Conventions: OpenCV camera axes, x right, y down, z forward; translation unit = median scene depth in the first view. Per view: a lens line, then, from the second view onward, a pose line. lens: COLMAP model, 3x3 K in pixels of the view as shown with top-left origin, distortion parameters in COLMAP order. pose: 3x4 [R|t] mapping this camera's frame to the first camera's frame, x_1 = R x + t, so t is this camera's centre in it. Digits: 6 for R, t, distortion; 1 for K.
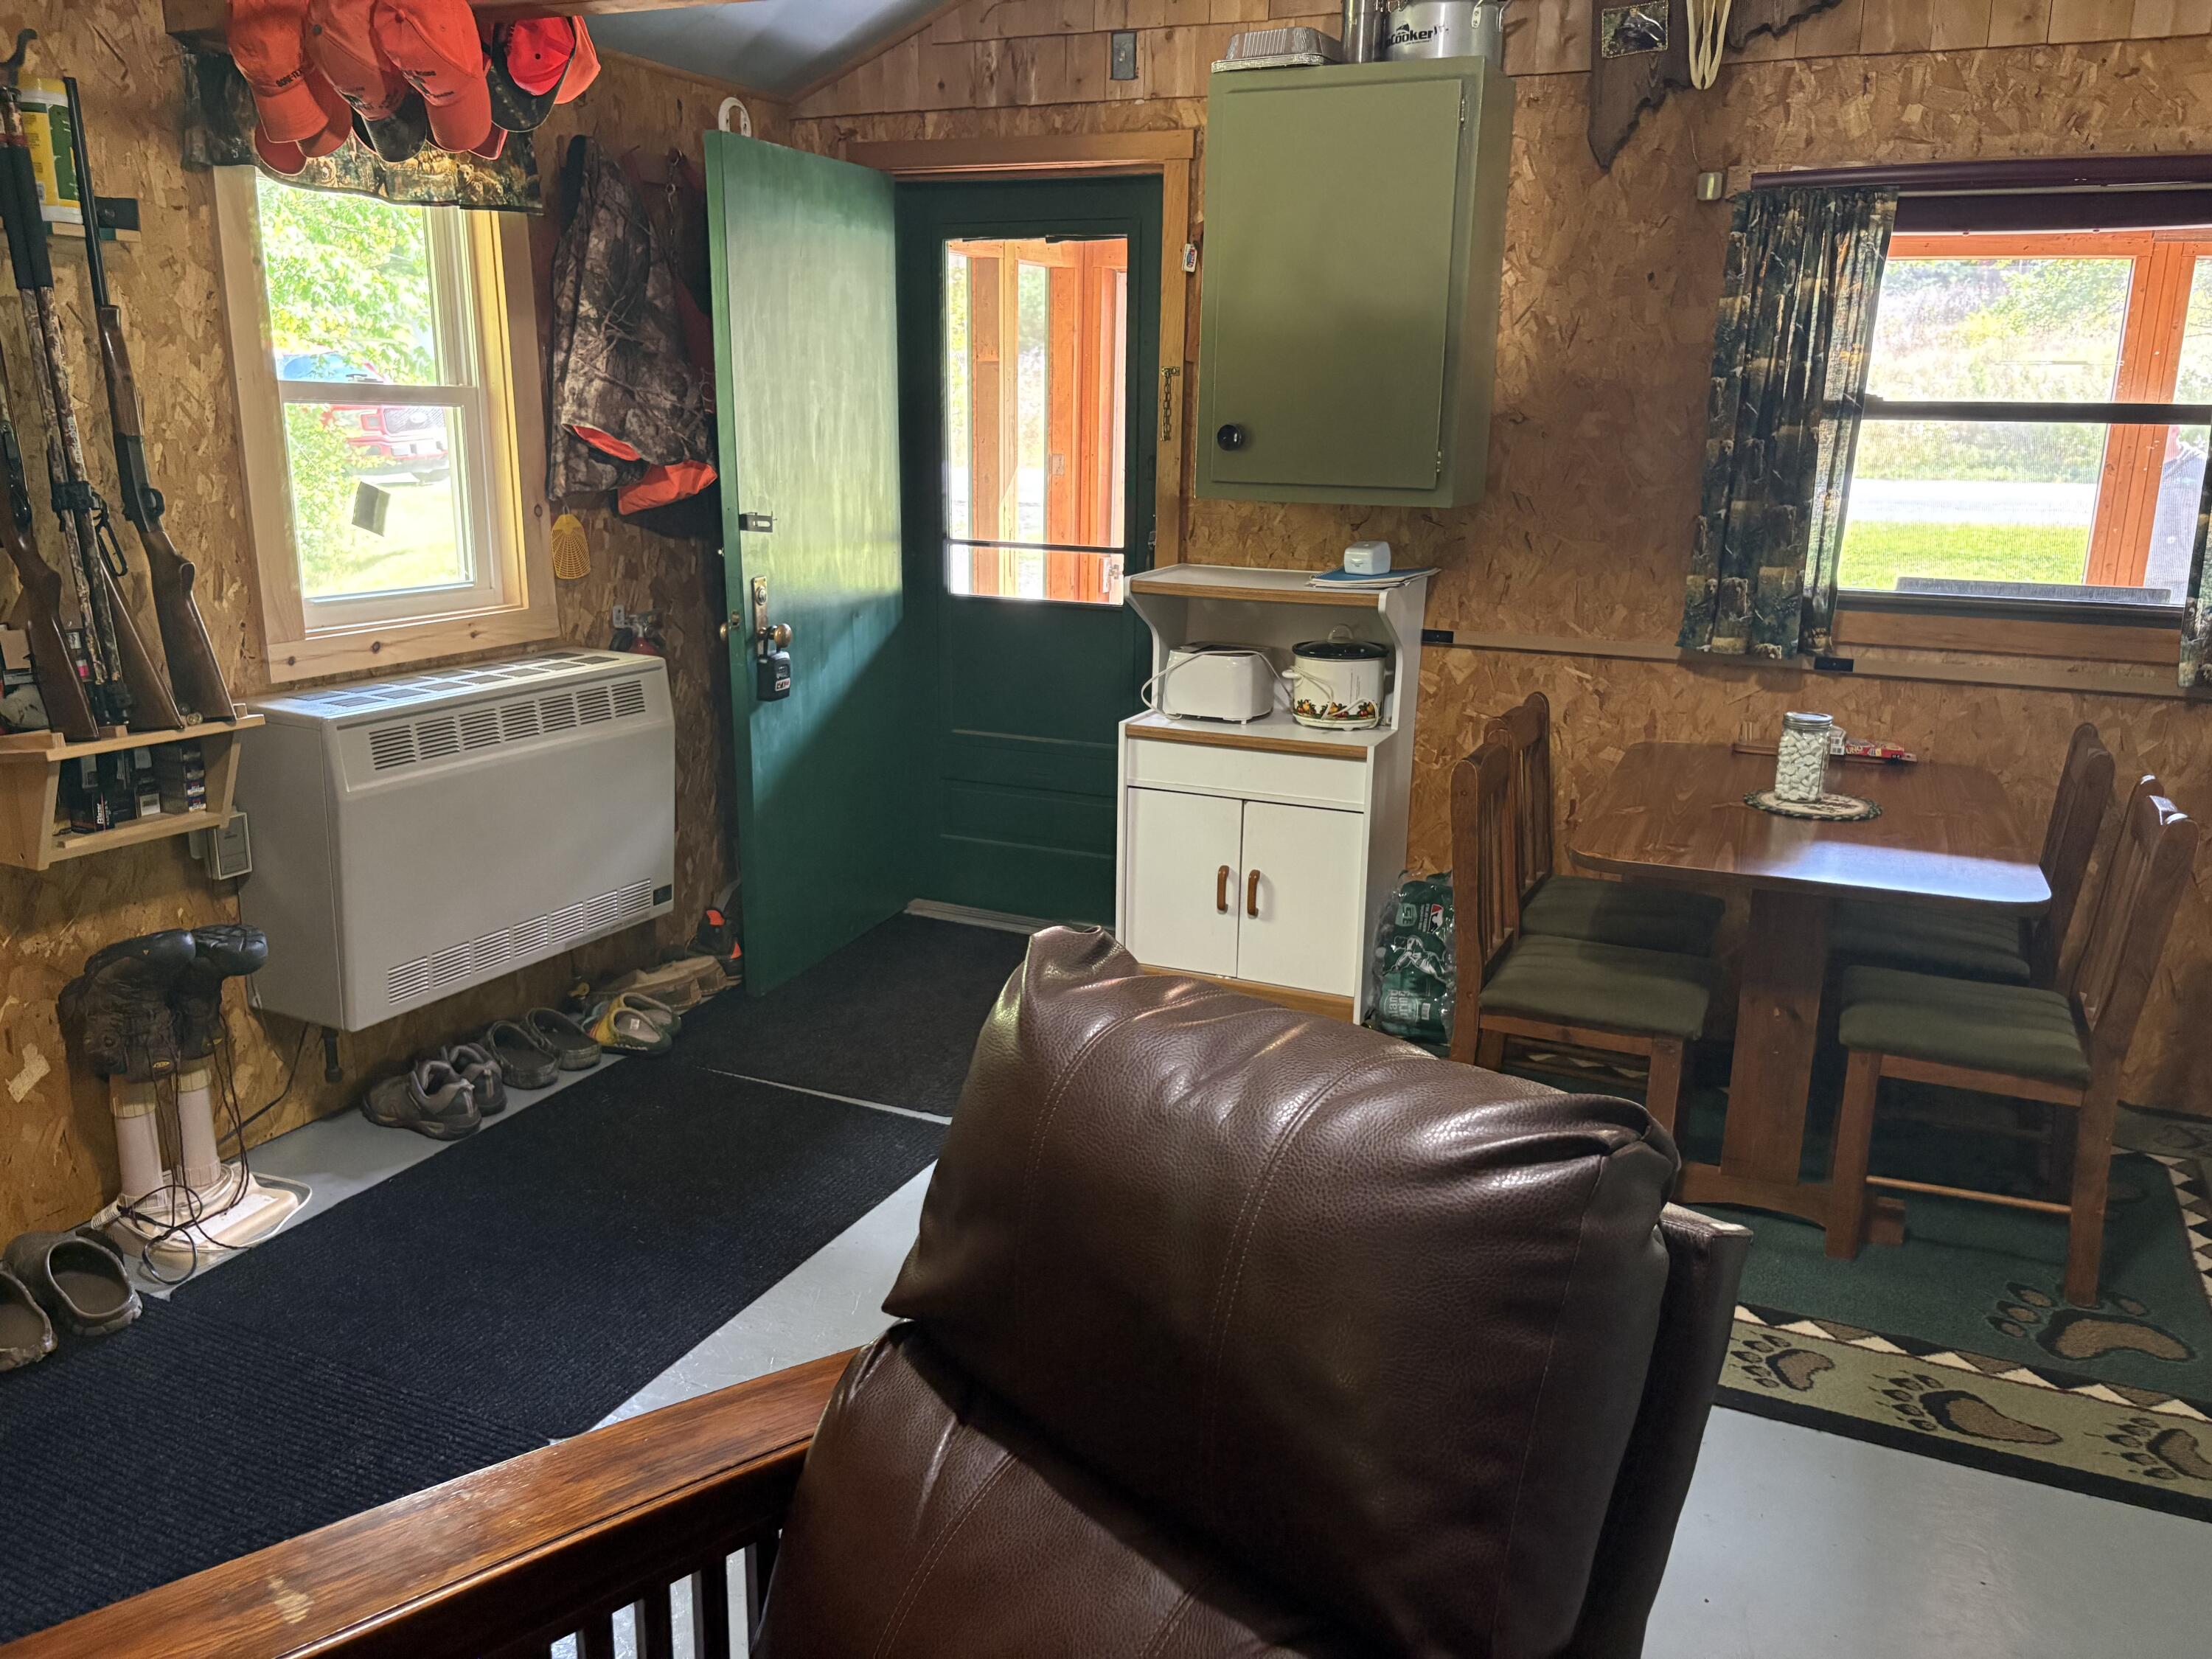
lens RADIAL K [[1664.5, 0, 1105.2], [0, 1664.5, 833.1], [0, 0, 1]] dist [0.031121, -0.036209]
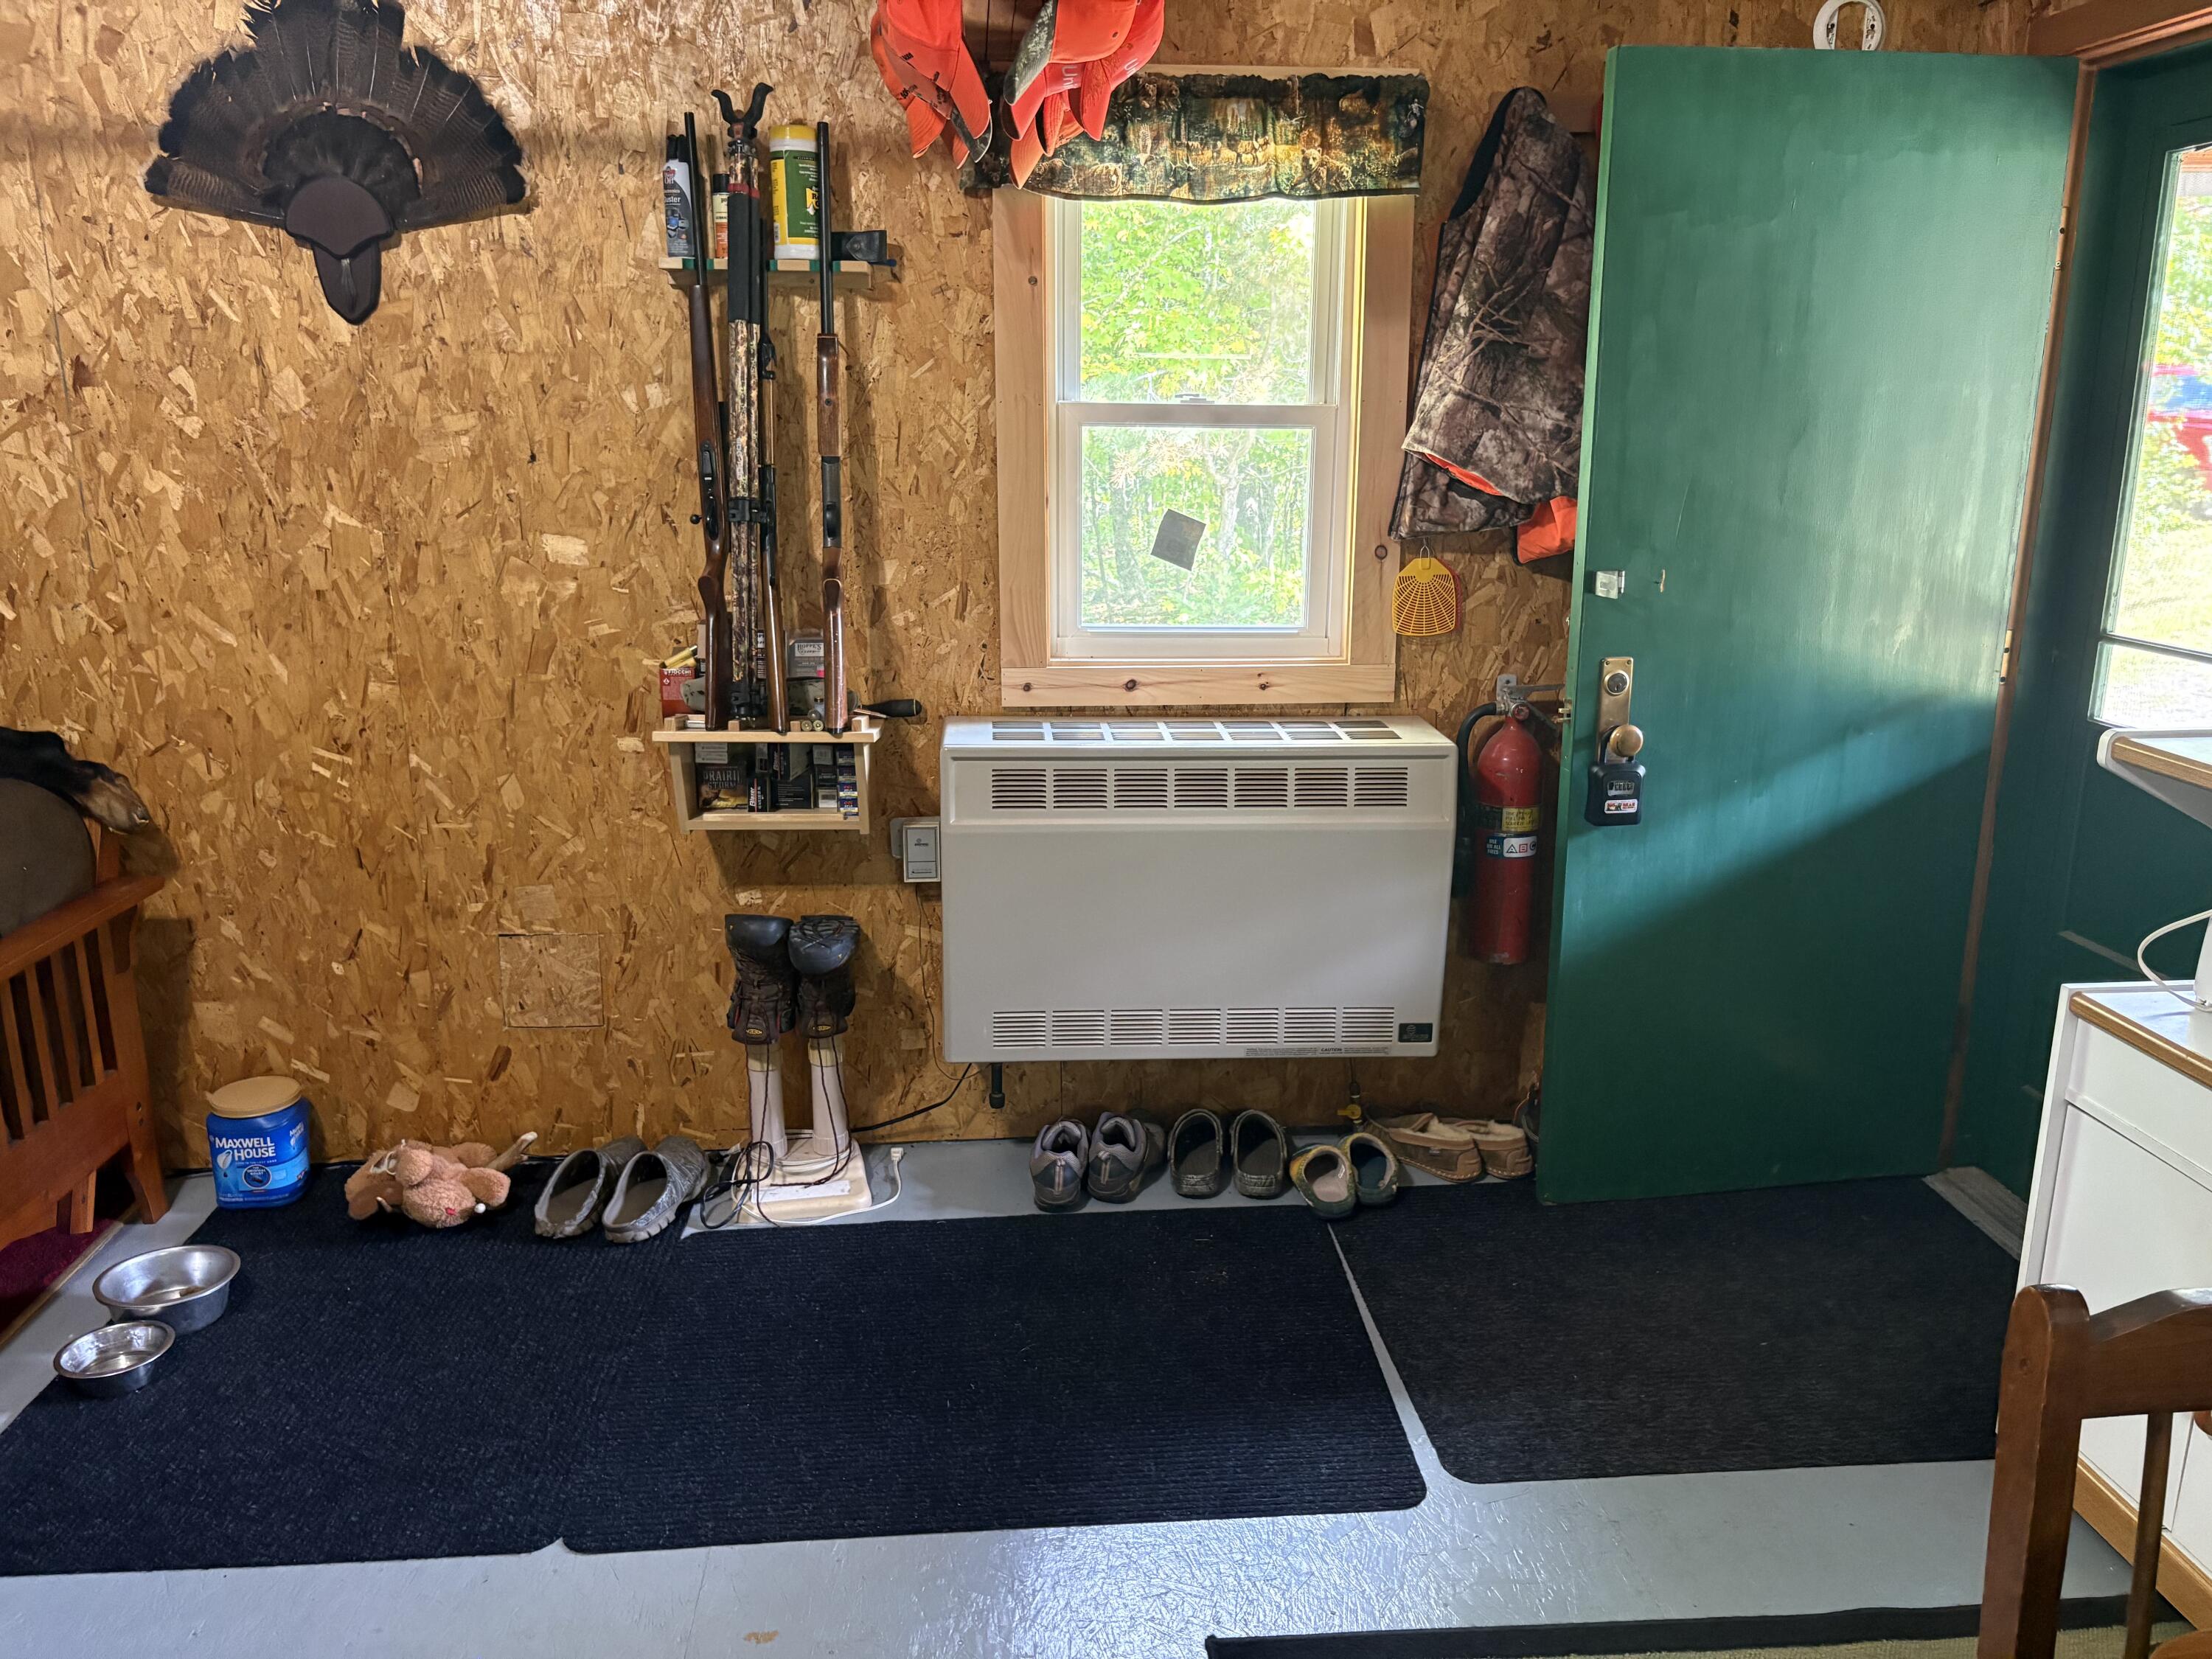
lens RADIAL K [[1664.5, 0, 1108.1], [0, 1664.5, 839.0], [0, 0, 1]] dist [0.031121, -0.036209]
pose [[0.496223, 0.203529, -0.844001, 0.337552], [-0.213804, 0.970842, 0.108412, -0.115327], [0.841457, 0.126654, 0.525270, 0.466699]]
